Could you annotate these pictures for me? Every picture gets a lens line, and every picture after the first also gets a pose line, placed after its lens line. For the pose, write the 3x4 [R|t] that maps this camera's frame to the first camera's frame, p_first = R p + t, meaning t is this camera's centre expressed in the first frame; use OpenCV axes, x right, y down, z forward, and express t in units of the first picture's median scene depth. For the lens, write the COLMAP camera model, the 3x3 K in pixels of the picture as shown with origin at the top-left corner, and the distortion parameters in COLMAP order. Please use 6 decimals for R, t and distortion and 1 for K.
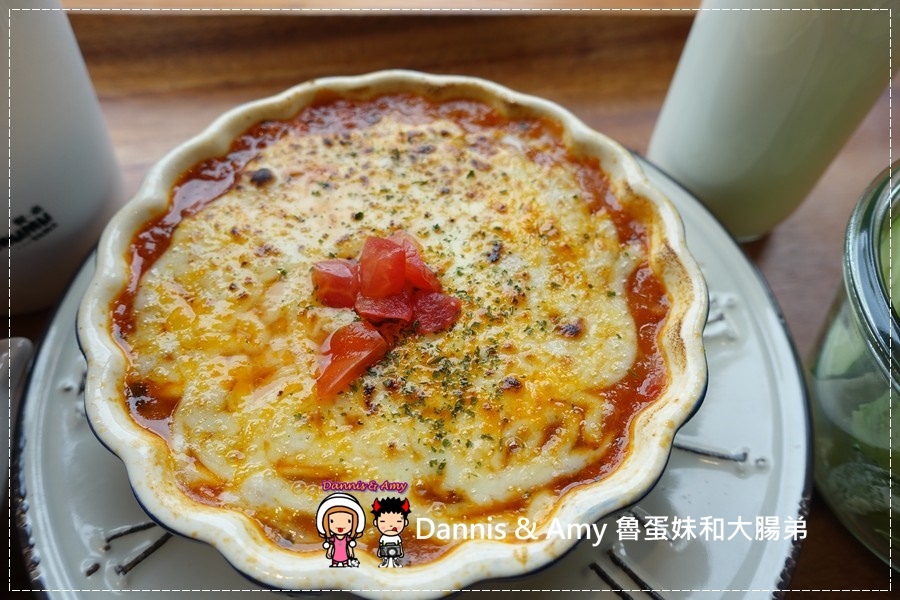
lens RADIAL K [[614.8, 0, 447.6], [0, 614.8, 298.9], [0, 0, 1]] dist [-0.004016, 0.001649]
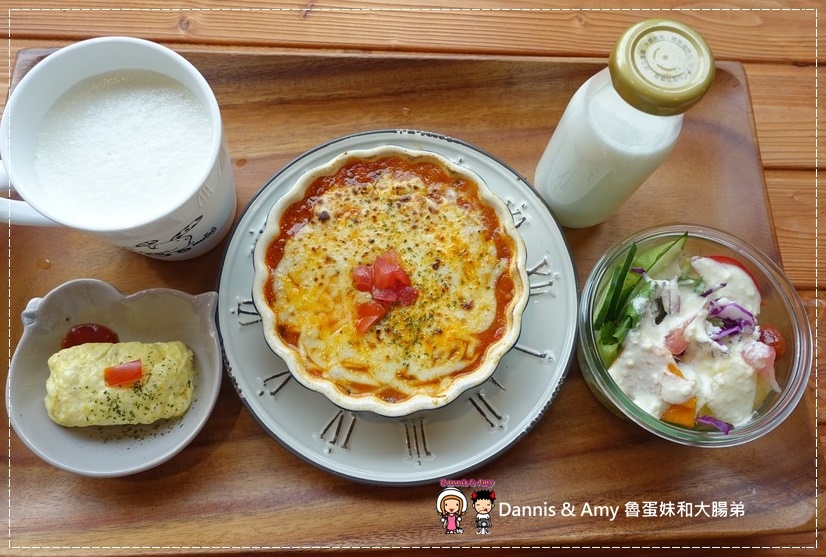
lens RADIAL K [[577.8, 0, 412.9], [0, 577.8, 278.9], [0, 0, 1]] dist [-0.003611, -0.000464]
pose [[0.998944, 0.044764, 0.010347, -0.023988], [-0.045809, 0.953239, 0.298724, -0.661167], [0.003509, -0.298883, 0.954283, -0.981674]]
